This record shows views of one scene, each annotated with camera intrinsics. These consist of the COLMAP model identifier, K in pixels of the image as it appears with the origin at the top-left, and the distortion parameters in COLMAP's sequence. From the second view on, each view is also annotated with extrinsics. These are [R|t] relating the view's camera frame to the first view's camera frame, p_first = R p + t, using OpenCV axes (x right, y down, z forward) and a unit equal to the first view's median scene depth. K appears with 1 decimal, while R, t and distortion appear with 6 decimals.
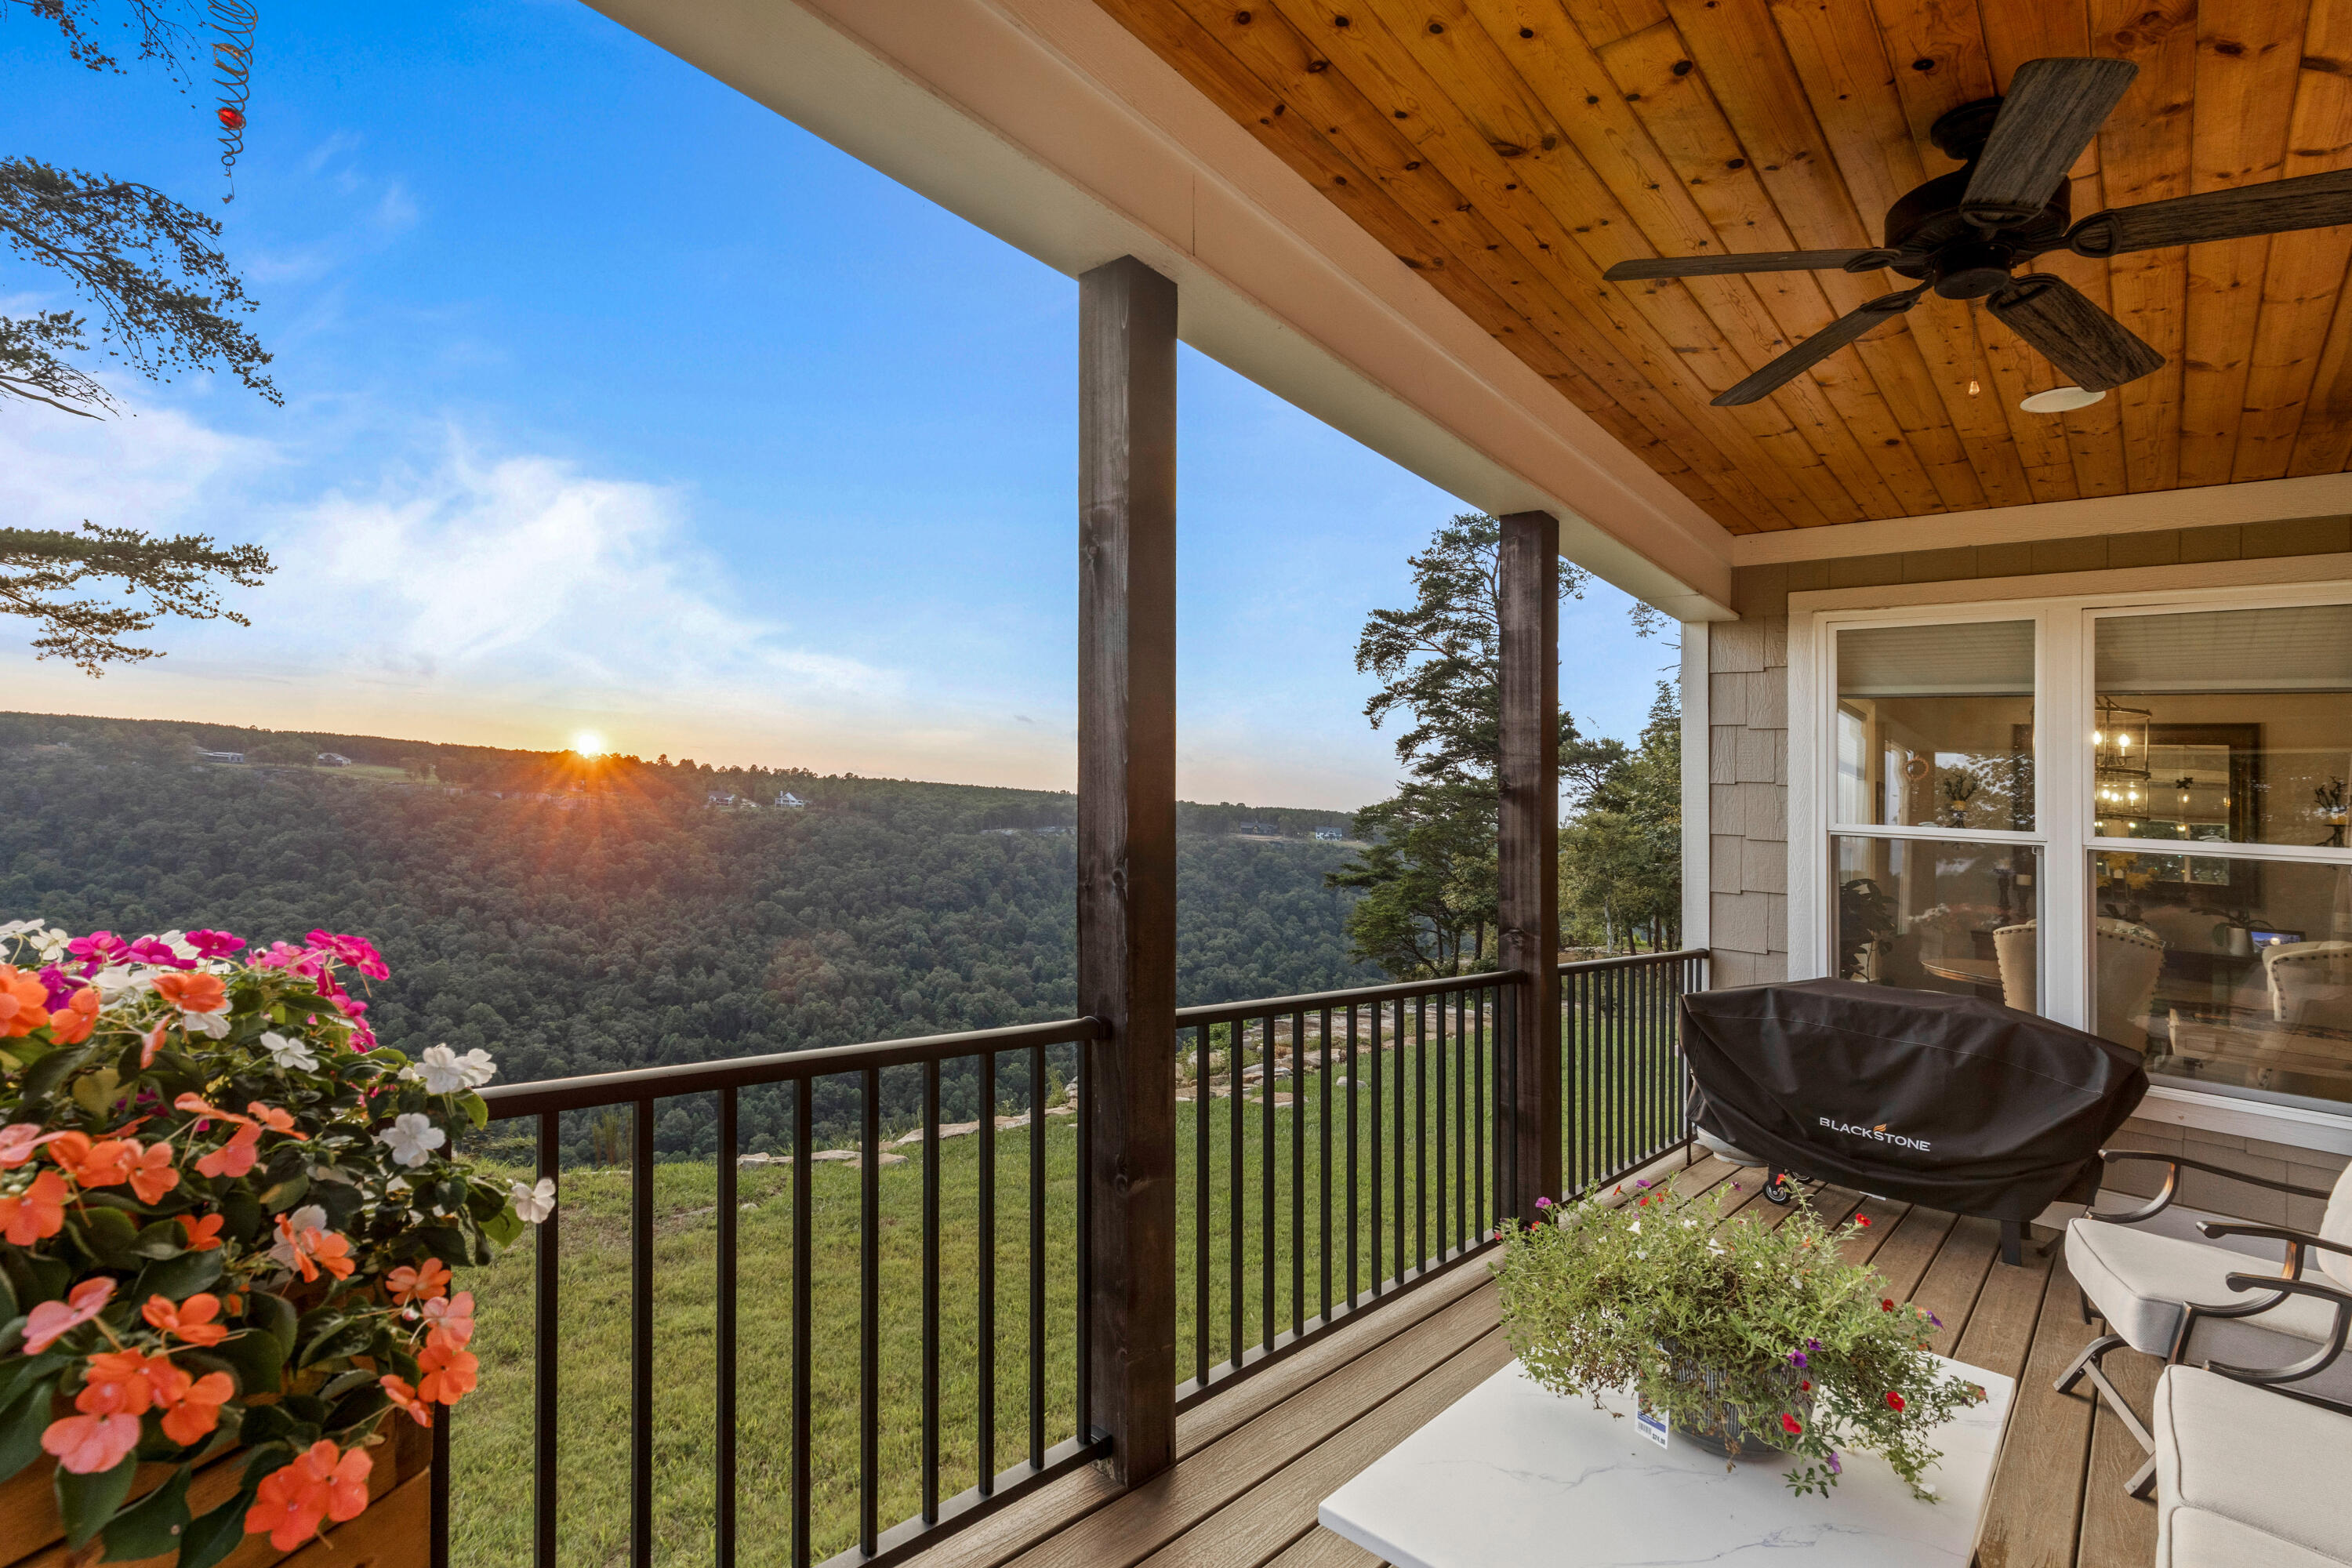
lens RADIAL K [[1108.6, 0, 1247.1], [0, 1108.6, 867.4], [0, 0, 1]] dist [0.025605, -0.013146]
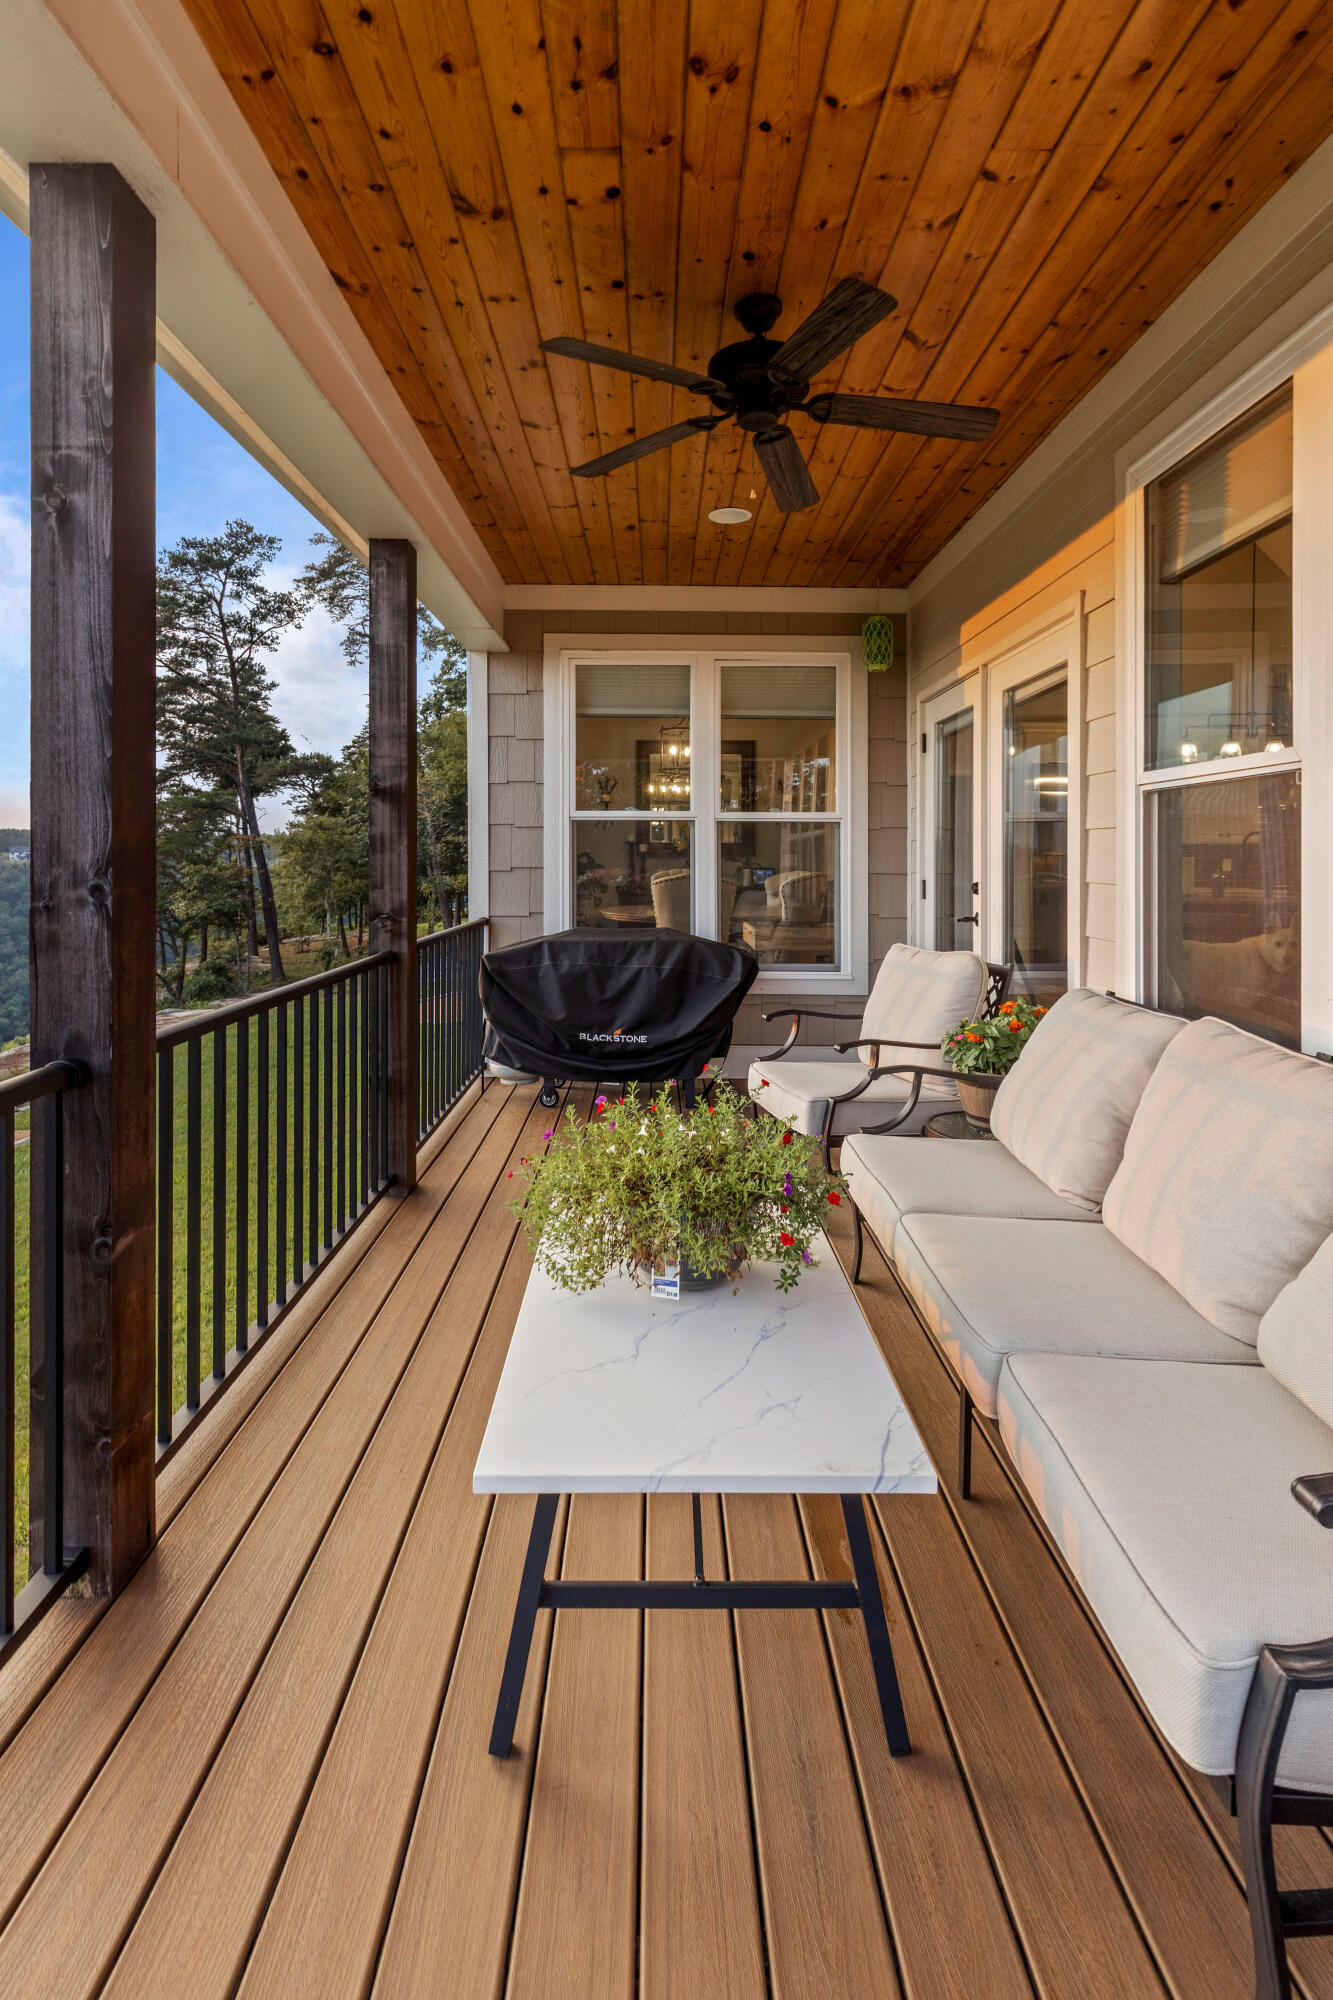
lens RADIAL K [[942.7, 0, 665.8], [0, 942.7, 853.3], [0, 0, 1]] dist [0.025605, -0.013146]
pose [[0.763282, -0.071741, 0.642070, -0.139744], [0.080168, 0.996652, 0.016057, 0.001772], [-0.641072, 0.039217, 0.766478, 0.087133]]
